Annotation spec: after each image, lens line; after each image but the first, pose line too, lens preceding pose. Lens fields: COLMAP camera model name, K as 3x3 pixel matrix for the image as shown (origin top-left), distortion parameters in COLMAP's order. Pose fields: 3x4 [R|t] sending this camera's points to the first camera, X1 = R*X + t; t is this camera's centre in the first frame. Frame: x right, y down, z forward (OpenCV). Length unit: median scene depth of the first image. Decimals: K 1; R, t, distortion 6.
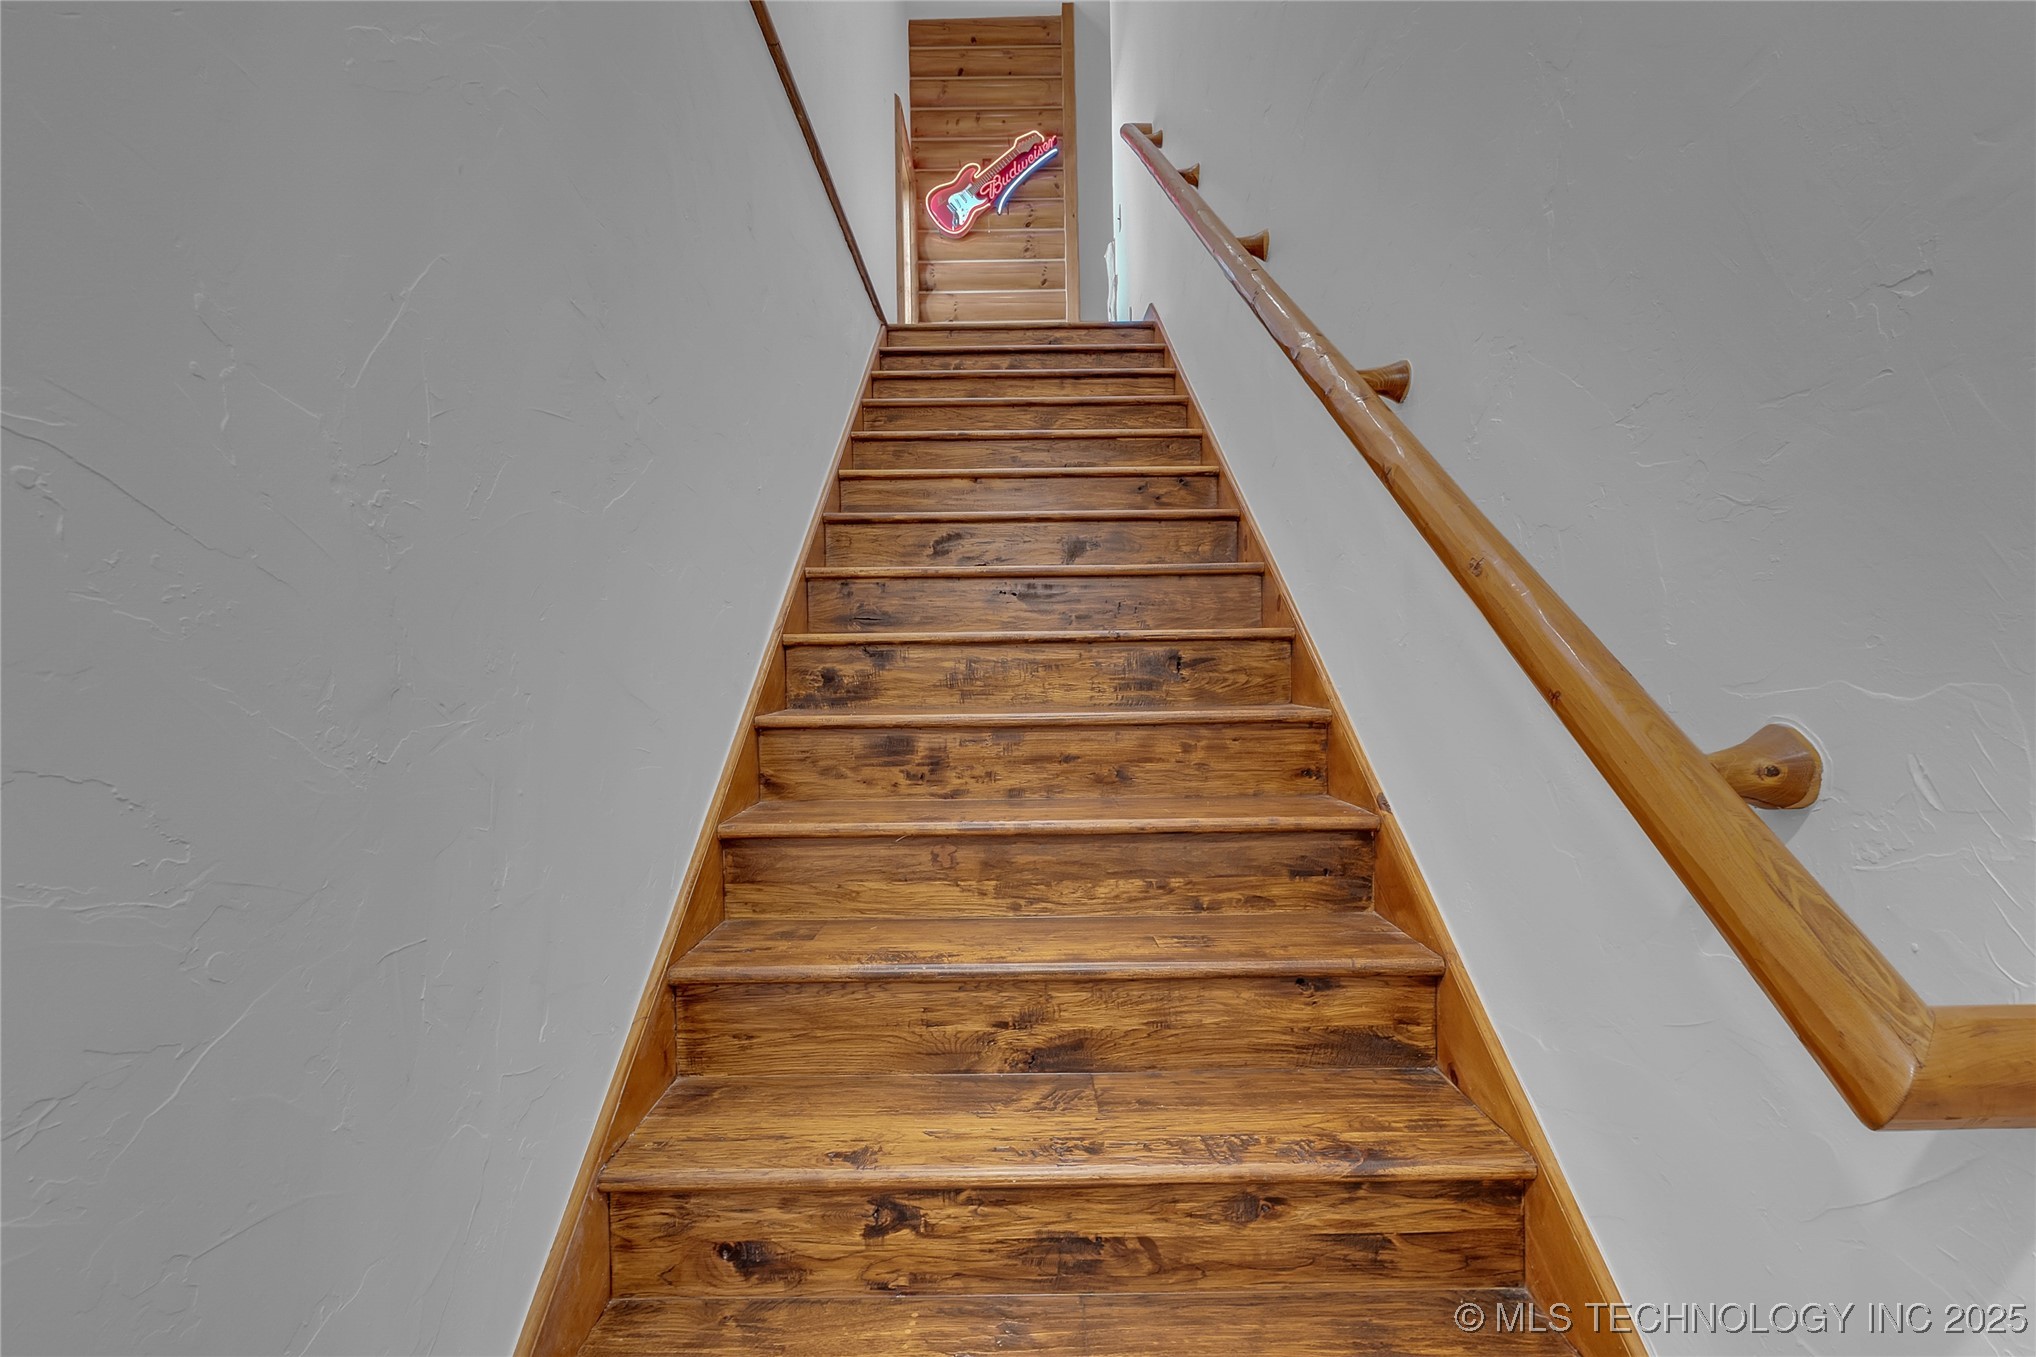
lens RADIAL K [[948.8, 0, 1032.2], [0, 948.8, 685.0], [0, 0, 1]] dist [-0.007542, -0.000689]
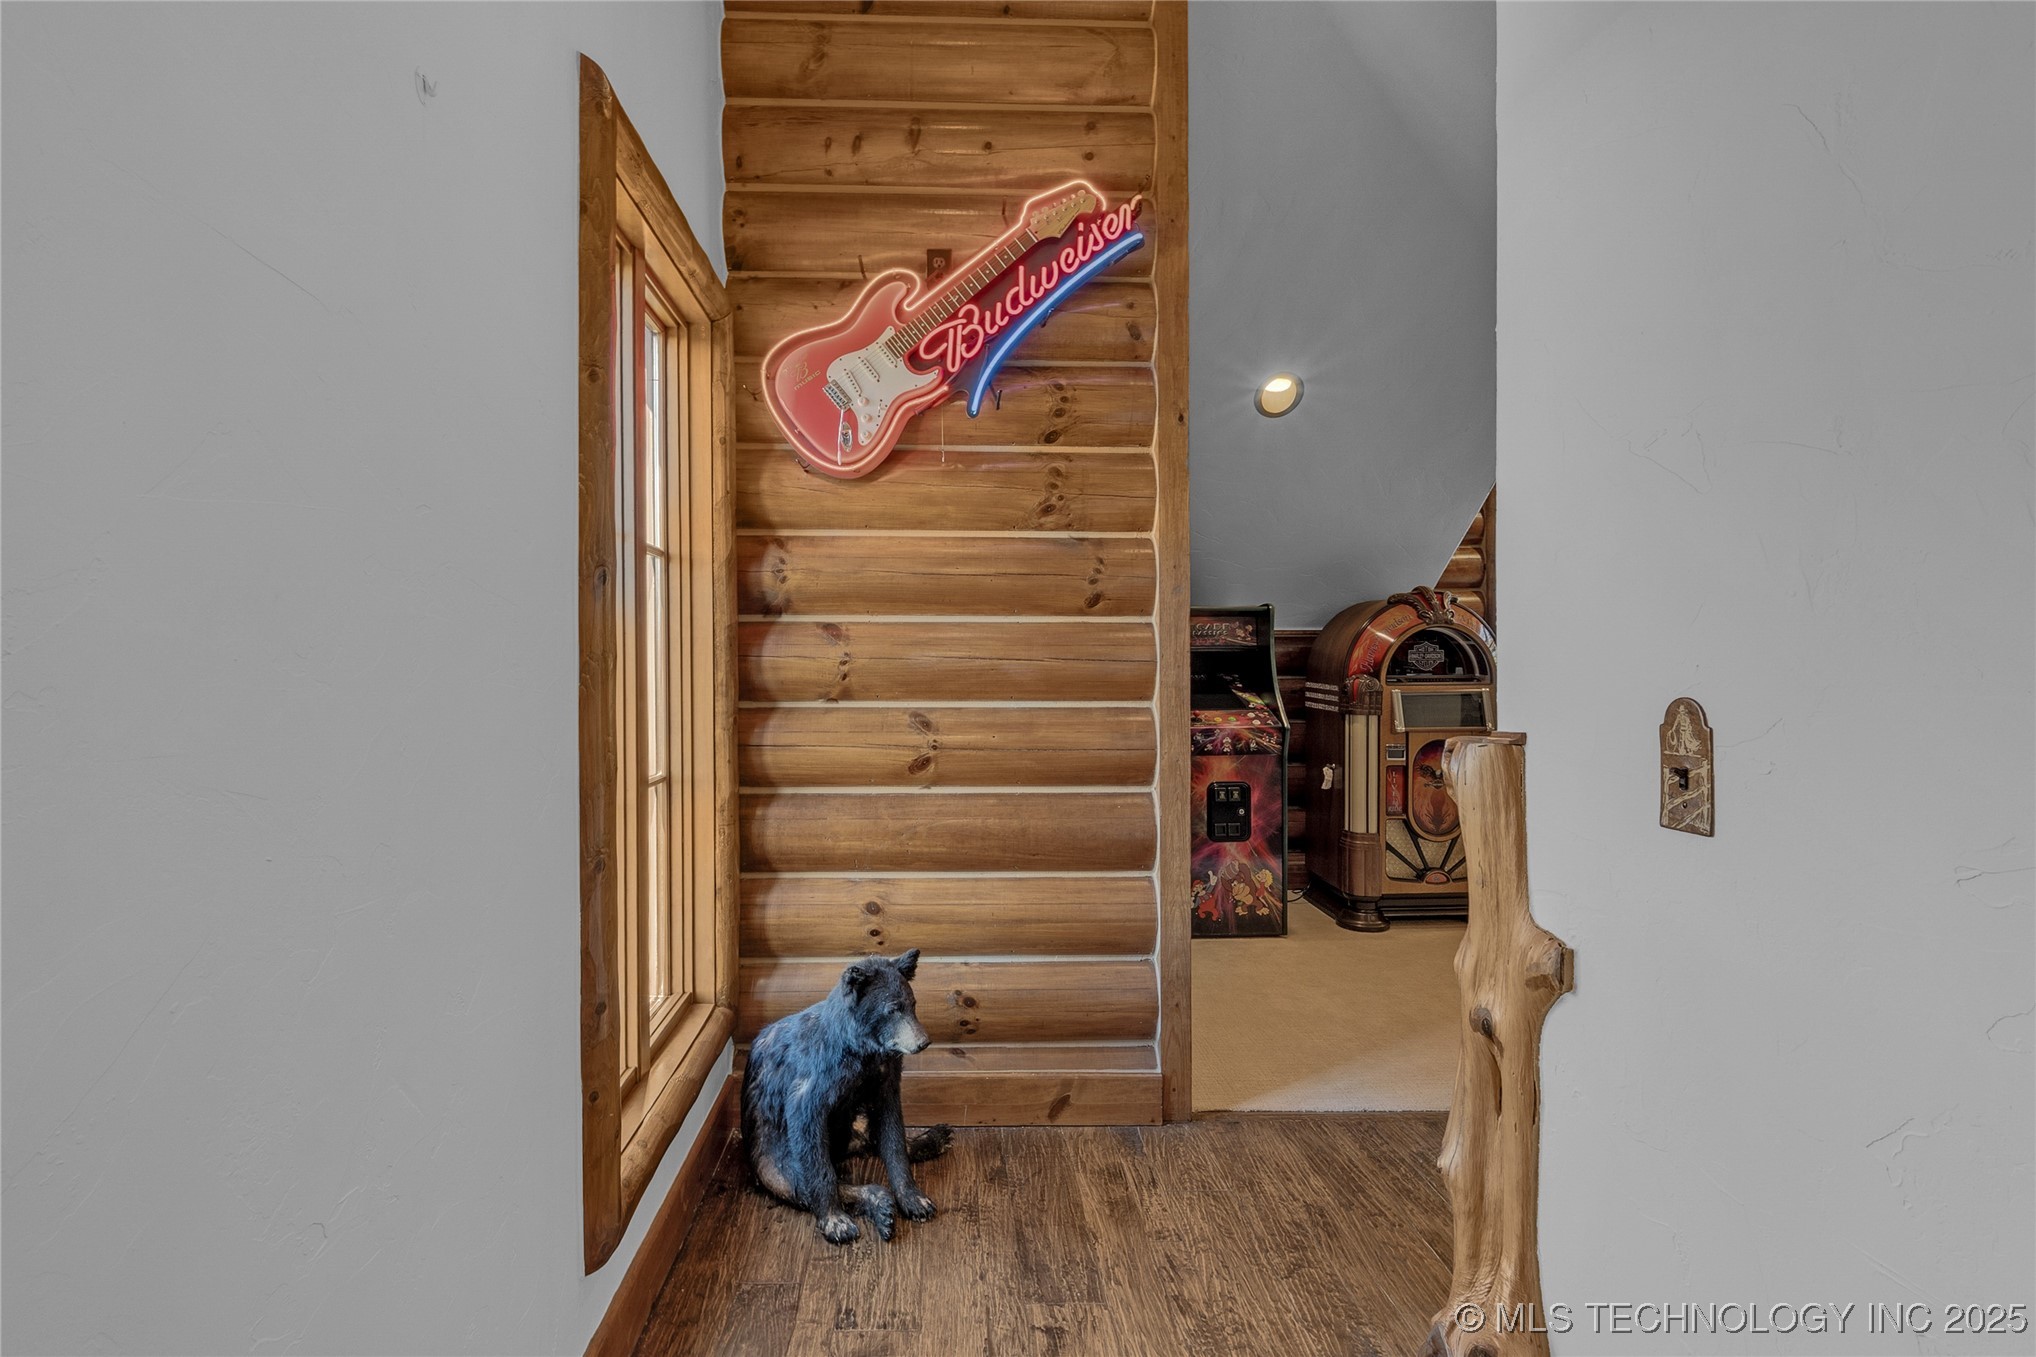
lens RADIAL K [[948.8, 0, 998.2], [0, 948.8, 678.3], [0, 0, 1]] dist [-0.007542, -0.000689]
pose [[0.998988, 0.013235, 0.042992, -0.039411], [-0.013312, 0.999910, 0.001506, -0.399556], [-0.042968, -0.002077, 0.999074, 0.649795]]
